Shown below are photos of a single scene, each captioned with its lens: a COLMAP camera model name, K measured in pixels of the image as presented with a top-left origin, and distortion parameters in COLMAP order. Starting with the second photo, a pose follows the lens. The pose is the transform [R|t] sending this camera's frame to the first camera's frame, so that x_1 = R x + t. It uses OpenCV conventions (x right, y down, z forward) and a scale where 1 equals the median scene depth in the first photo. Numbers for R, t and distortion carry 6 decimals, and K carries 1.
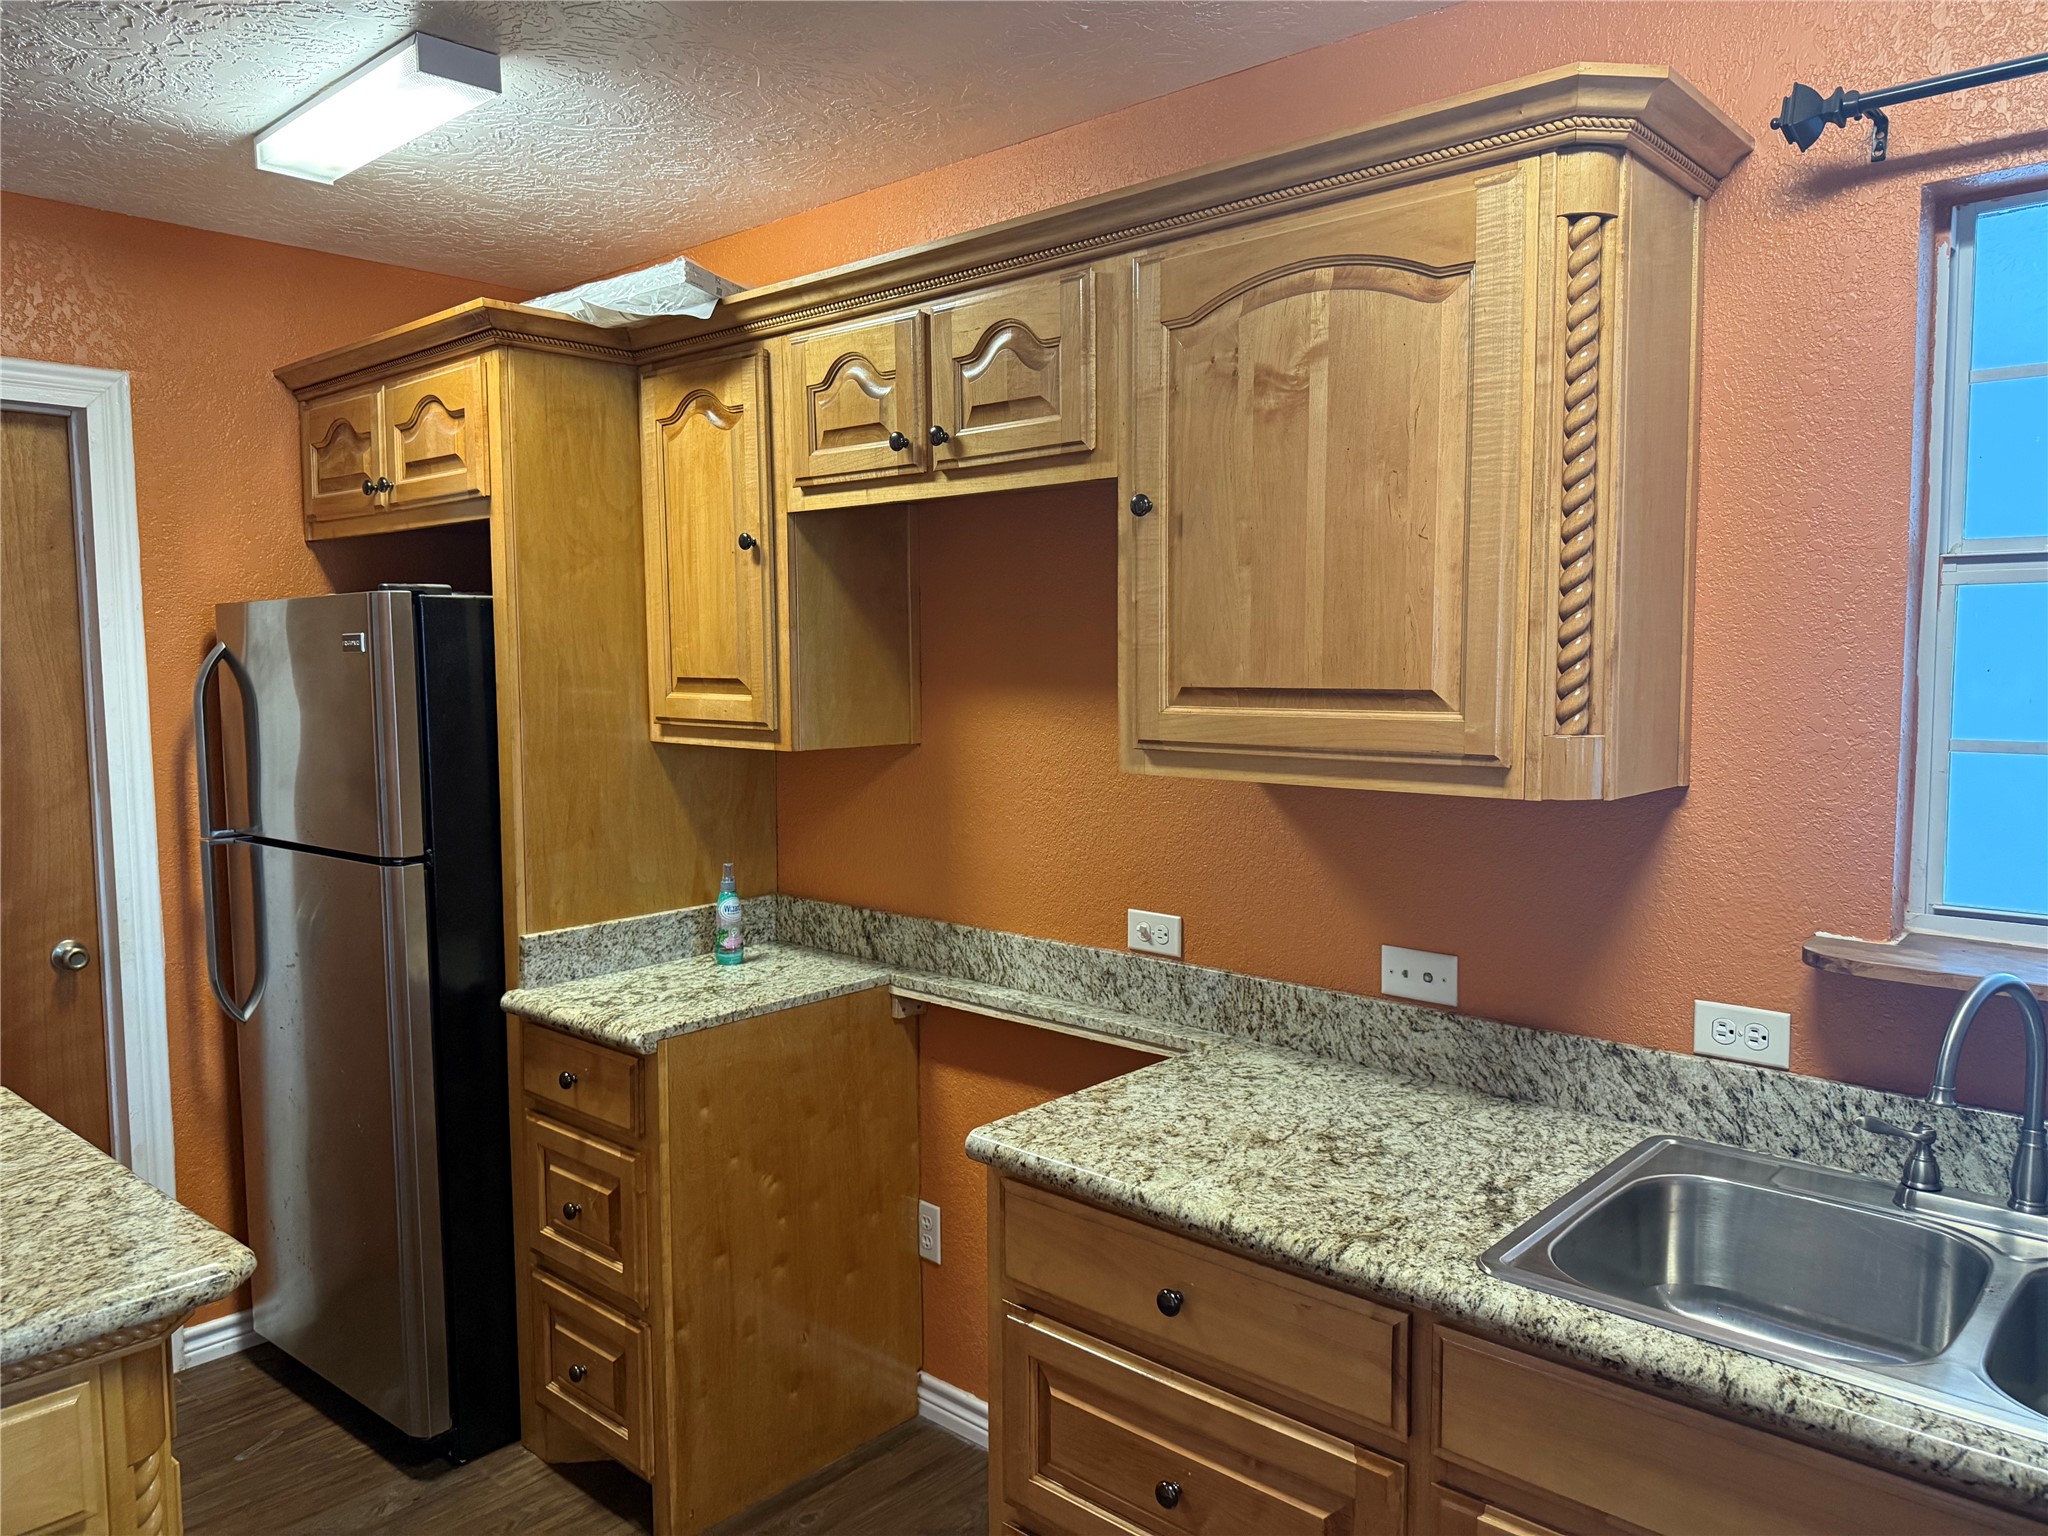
lens RADIAL K [[1434.9, 0, 1022.9], [0, 1434.9, 761.6], [0, 0, 1]] dist [0.165883, -0.334755]
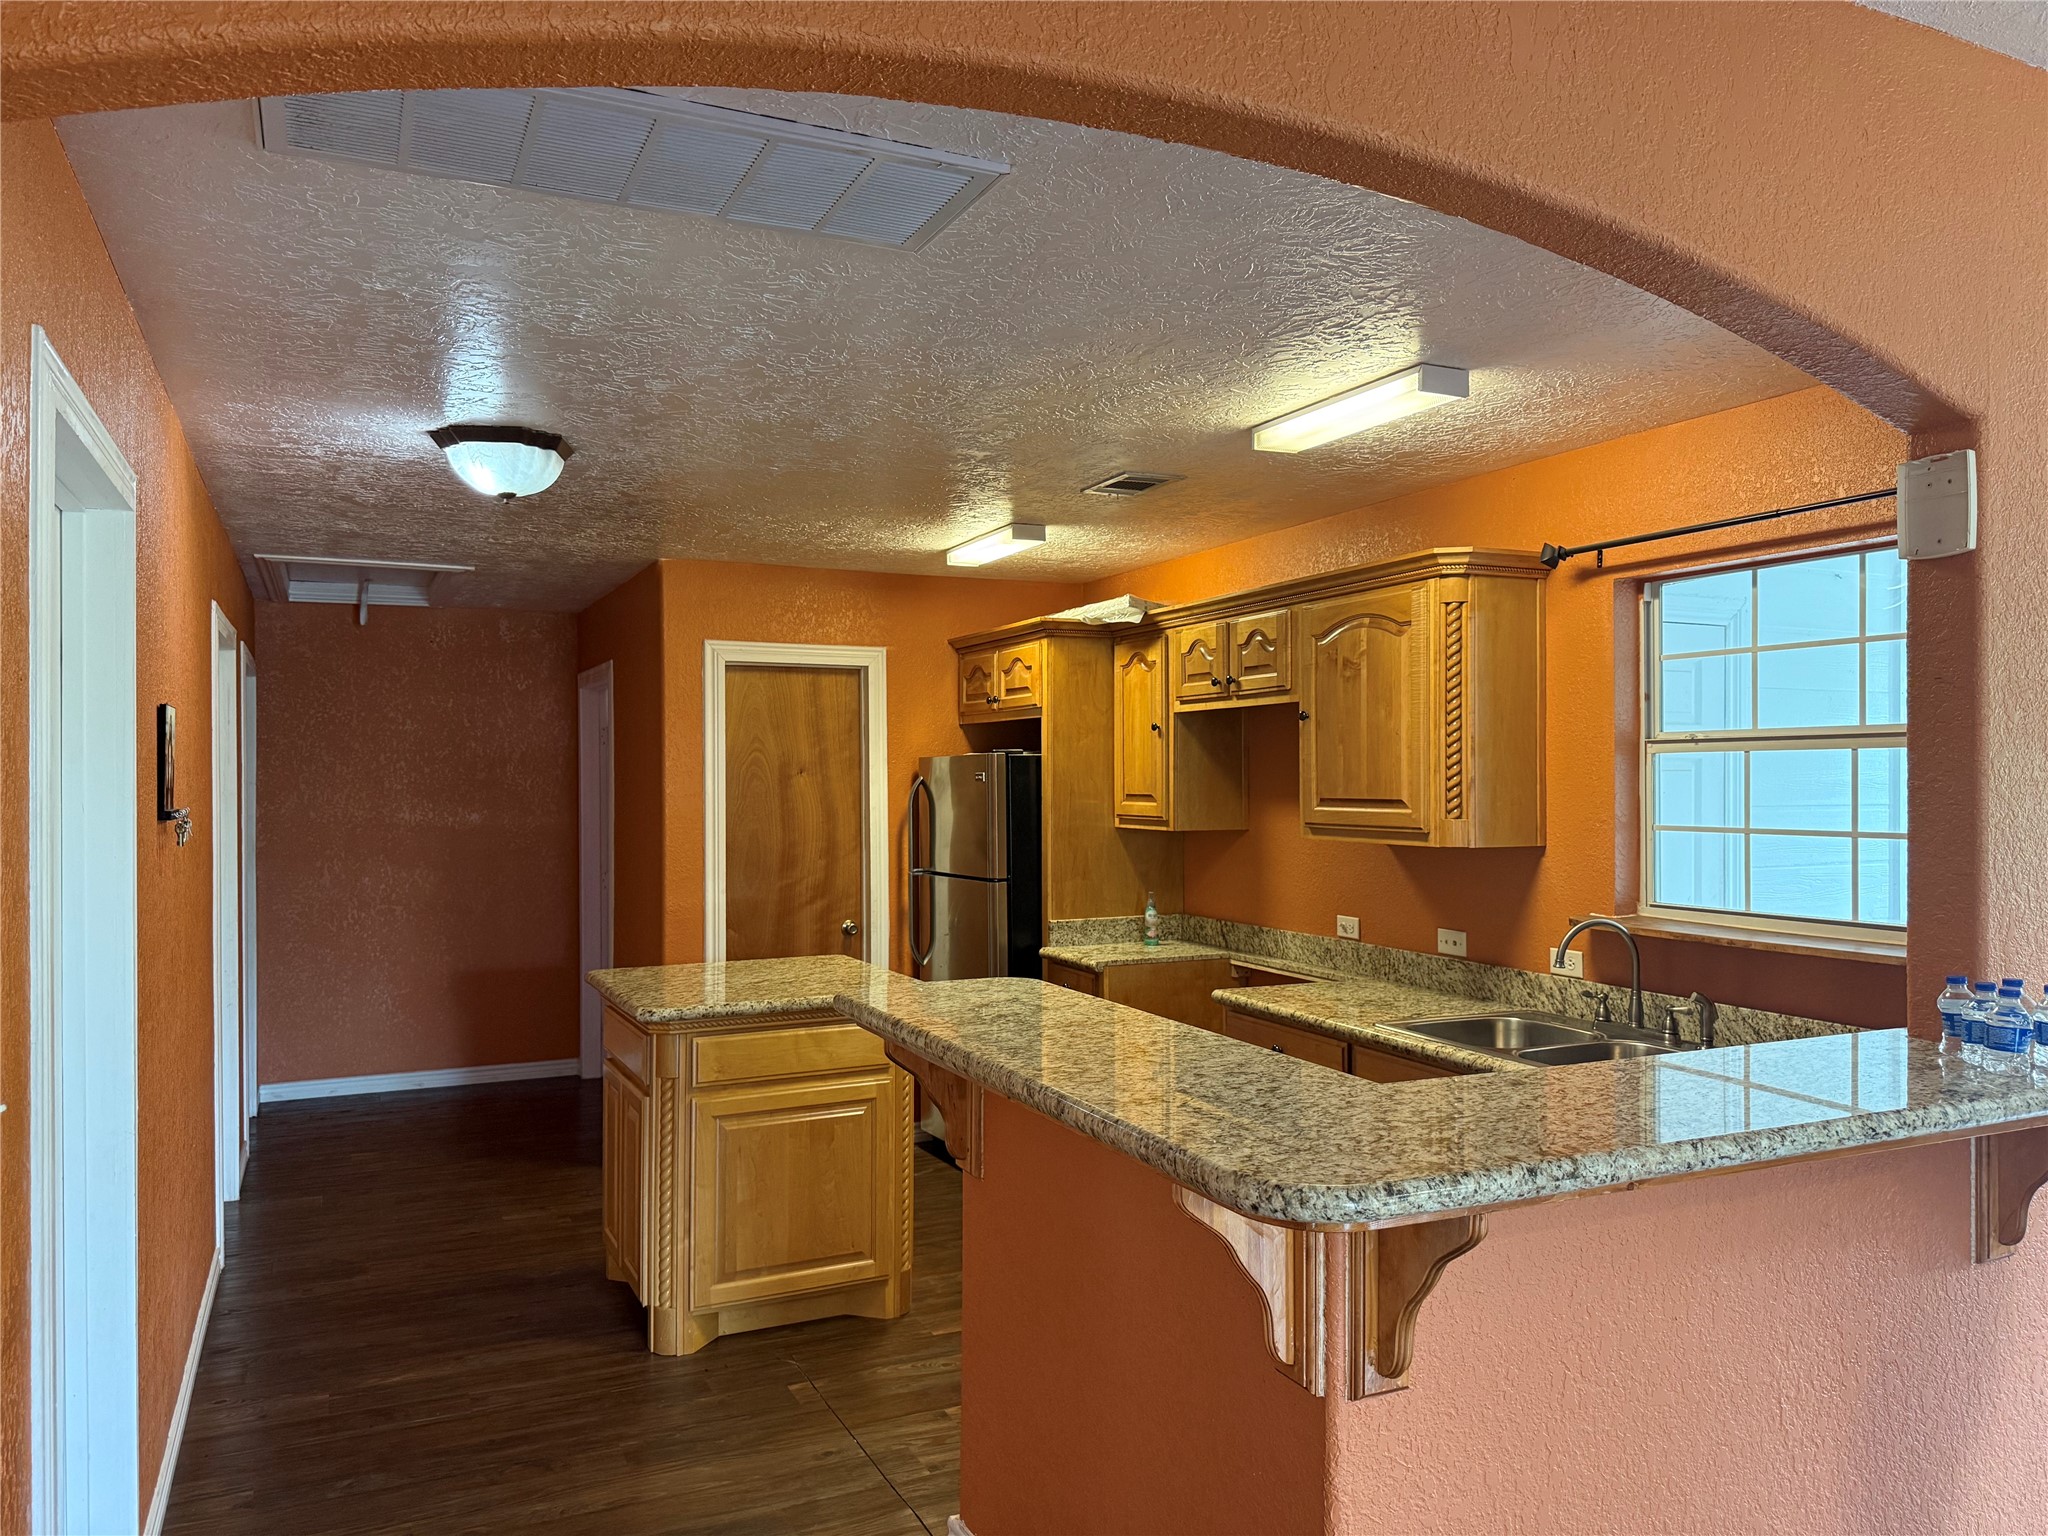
lens RADIAL K [[1428.9, 0, 1024.0], [0, 1428.9, 768.0], [0, 0, 1]] dist [0.163306, -0.320993]
pose [[0.922525, -0.000253, -0.385937, 0.490991], [-0.031801, 0.996549, -0.076670, 0.076935], [0.384624, 0.083003, 0.919334, -1.078468]]
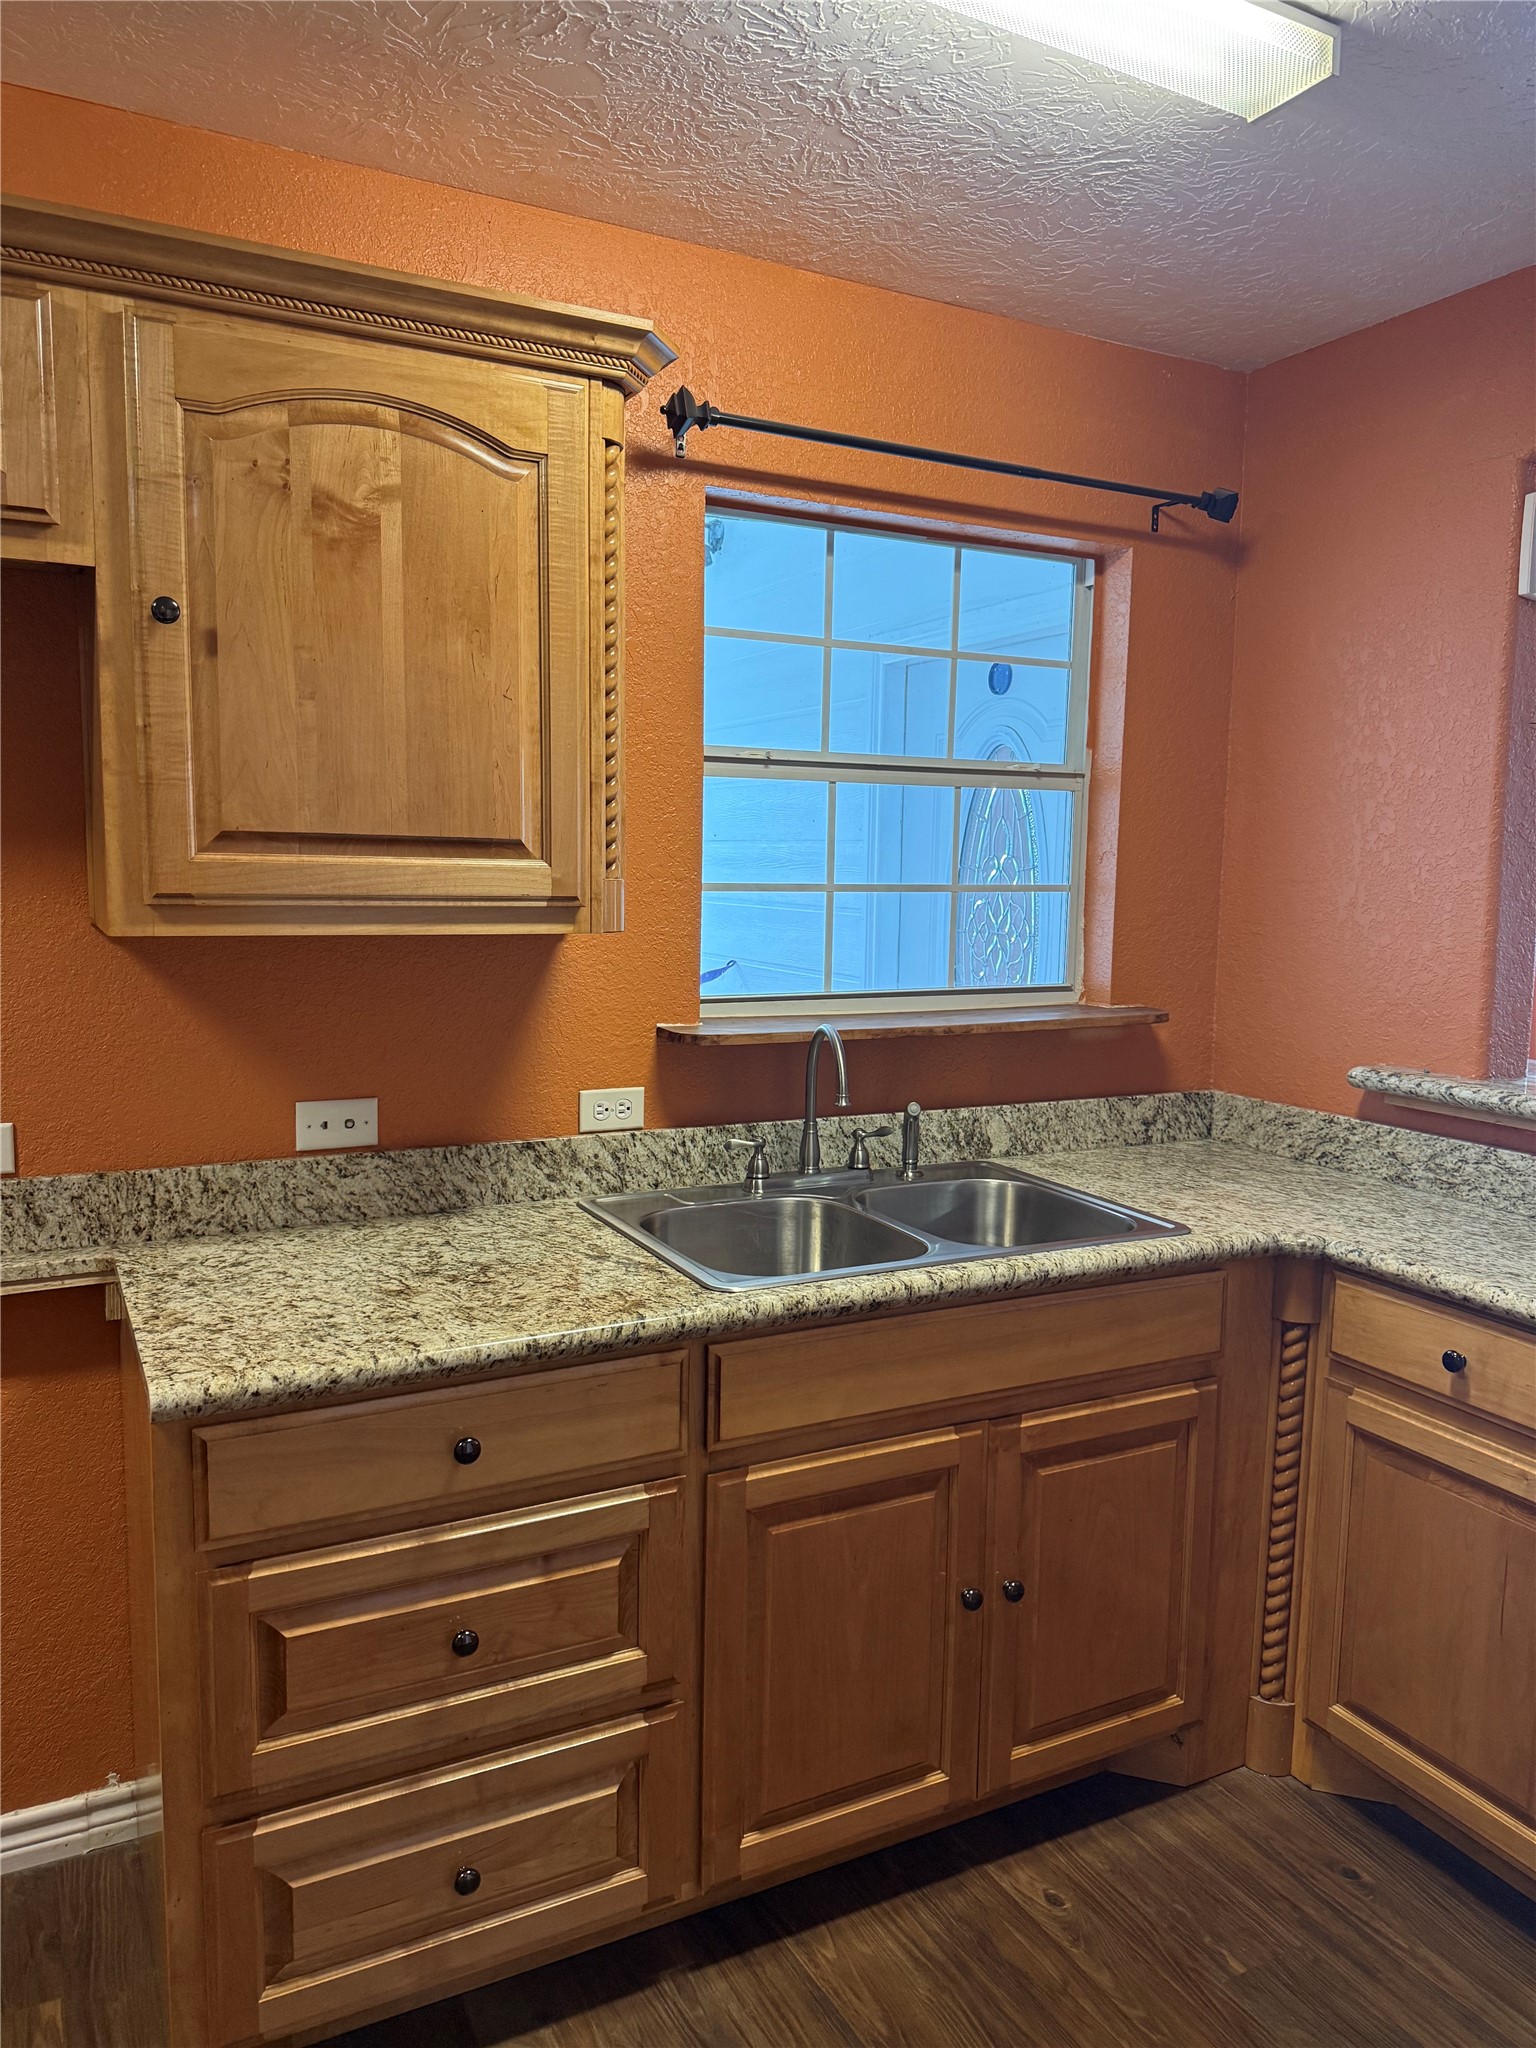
lens RADIAL K [[1434.9, 0, 768.0], [0, 1434.9, 1024.0], [0, 0, 1]] dist [0.165883, -0.334755]
pose [[0.348291, -0.098043, 0.932245, -0.558167], [0.053634, 0.994970, 0.084601, 0.006520], [-0.935851, 0.020534, 0.351798, 0.348536]]
